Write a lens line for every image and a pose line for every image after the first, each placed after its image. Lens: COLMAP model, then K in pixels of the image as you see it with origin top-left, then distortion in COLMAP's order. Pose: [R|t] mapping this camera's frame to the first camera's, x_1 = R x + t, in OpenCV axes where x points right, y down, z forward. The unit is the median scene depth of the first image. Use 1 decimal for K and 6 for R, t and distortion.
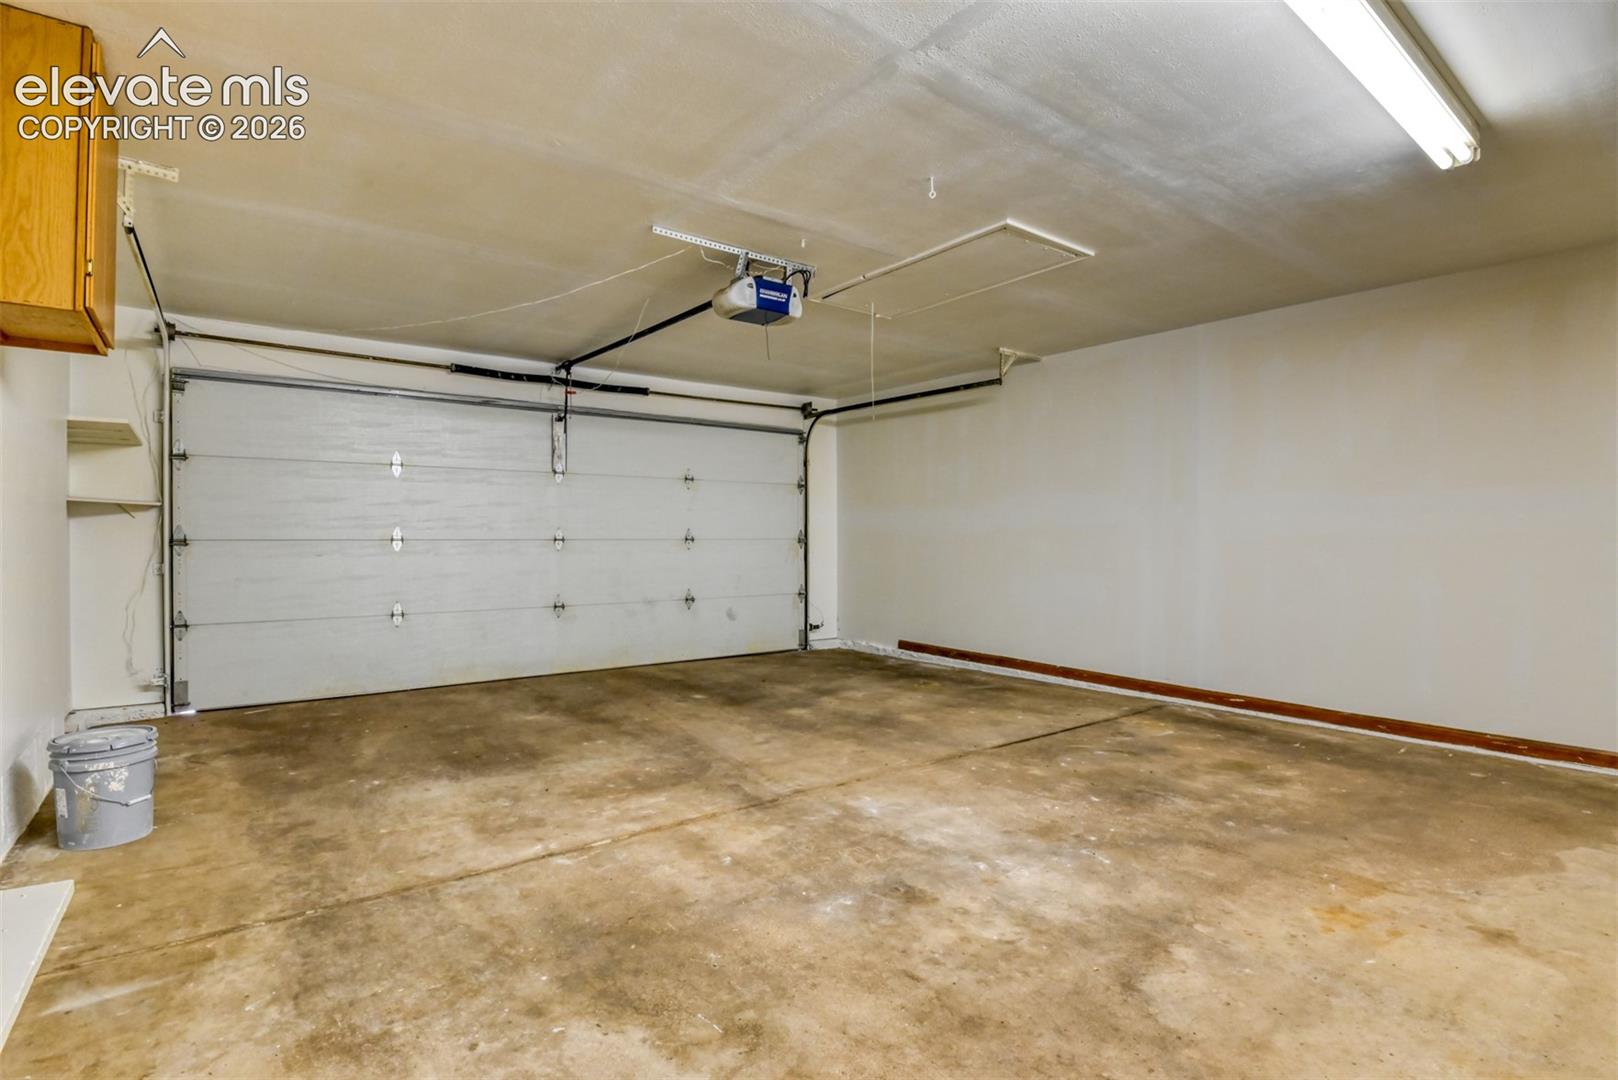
lens RADIAL K [[798.3, 0, 809.0], [0, 798.3, 540.0], [0, 0, 1]] dist [-0.014224, -0.014234]
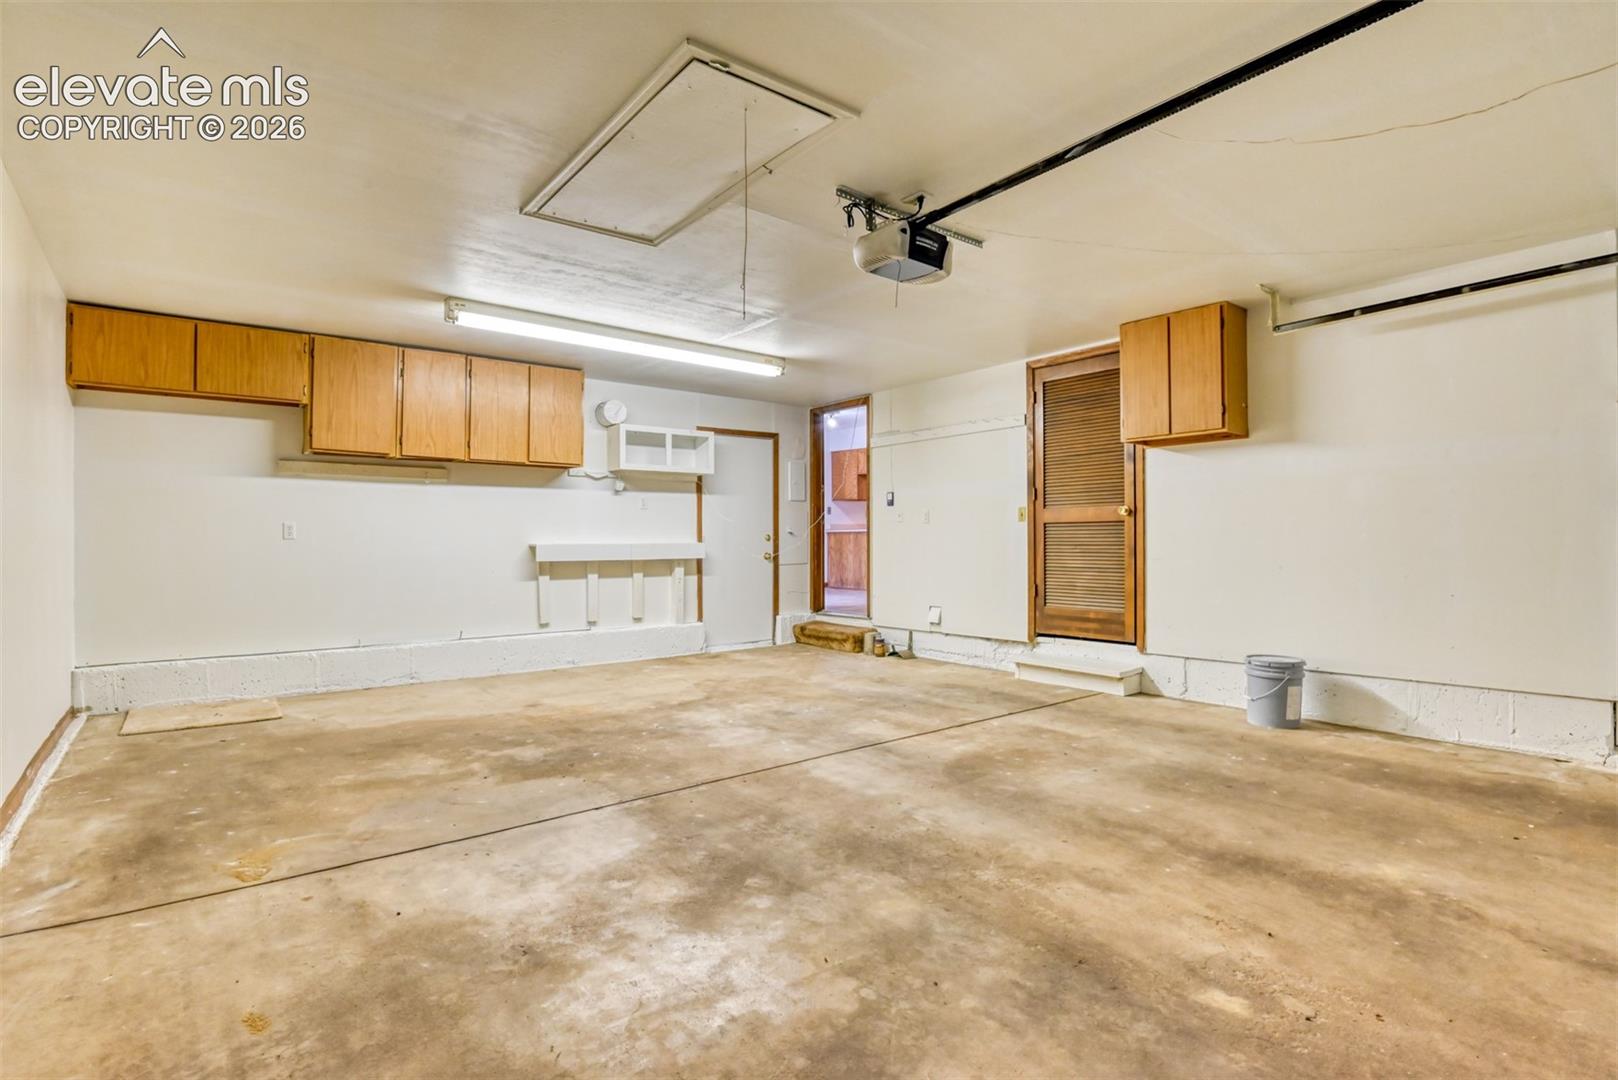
lens RADIAL K [[798.3, 0, 809.0], [0, 798.3, 540.0], [0, 0, 1]] dist [-0.014224, -0.014234]
pose [[-0.999759, 0.002819, -0.021758, 0.056734], [0.002879, 0.999992, -0.002688, 0.007149], [0.021750, -0.002750, -0.999760, 1.917429]]
